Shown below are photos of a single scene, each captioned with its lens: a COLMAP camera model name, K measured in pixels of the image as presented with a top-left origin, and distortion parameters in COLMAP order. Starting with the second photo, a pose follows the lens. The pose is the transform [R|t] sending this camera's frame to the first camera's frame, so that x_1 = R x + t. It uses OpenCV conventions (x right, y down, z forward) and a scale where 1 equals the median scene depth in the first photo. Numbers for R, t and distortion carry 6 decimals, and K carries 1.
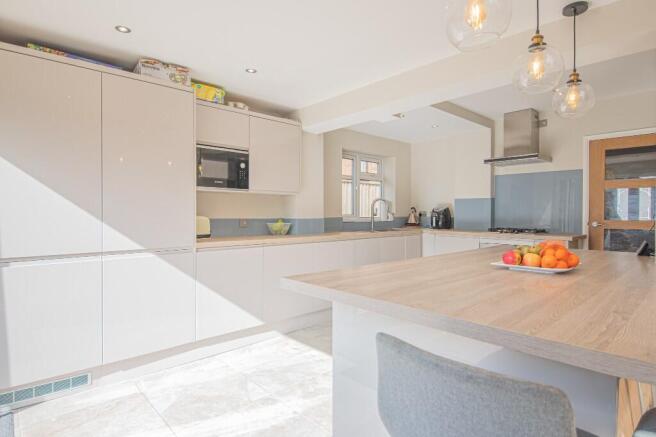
lens RADIAL K [[355.4, 0, 329.7], [0, 355.4, 215.3], [0, 0, 1]] dist [0.042027, -0.046199]
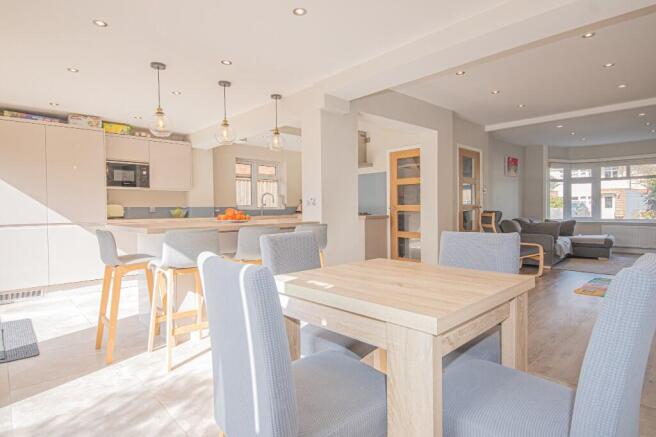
lens RADIAL K [[355.4, 0, 329.7], [0, 355.4, 215.3], [0, 0, 1]] dist [0.042027, -0.046199]
pose [[0.999909, -0.011439, 0.007099, 0.427582], [0.011356, 0.999866, 0.011749, 0.030450], [-0.007232, -0.011667, 0.999906, -0.451249]]
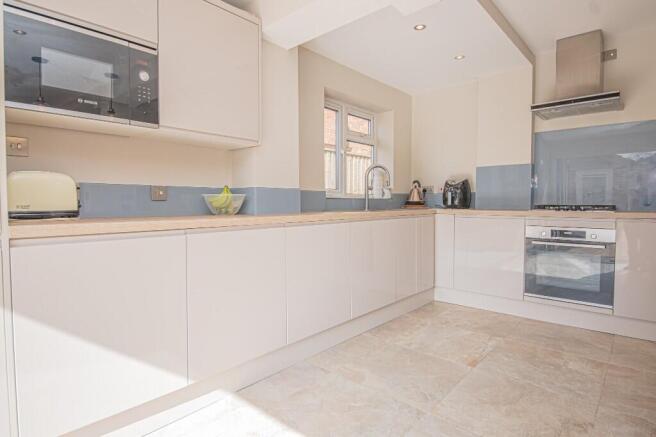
lens RADIAL K [[355.4, 0, 329.7], [0, 355.4, 215.3], [0, 0, 1]] dist [0.042027, -0.046199]
pose [[0.995134, -0.007344, 0.098256, -0.025016], [0.004404, 0.999537, 0.030108, 0.034536], [-0.098431, -0.029528, 0.994706, 0.350630]]
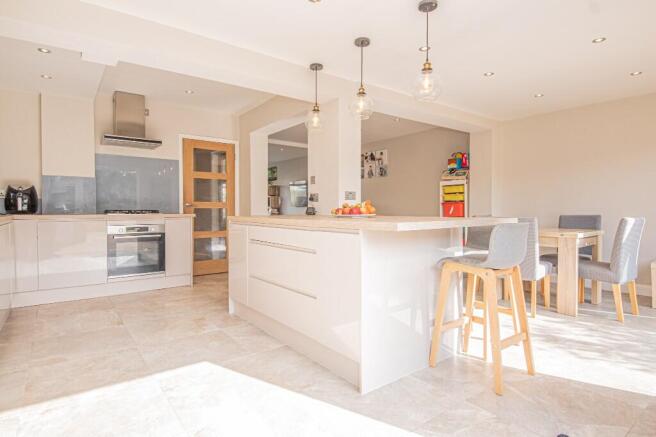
lens RADIAL K [[355.4, 0, 329.7], [0, 355.4, 215.3], [0, 0, 1]] dist [0.042027, -0.046199]
pose [[0.089026, -0.018507, 0.995857, -0.440206], [0.009201, 0.999800, 0.017758, 0.039838], [-0.995987, 0.007582, 0.089179, 0.355645]]
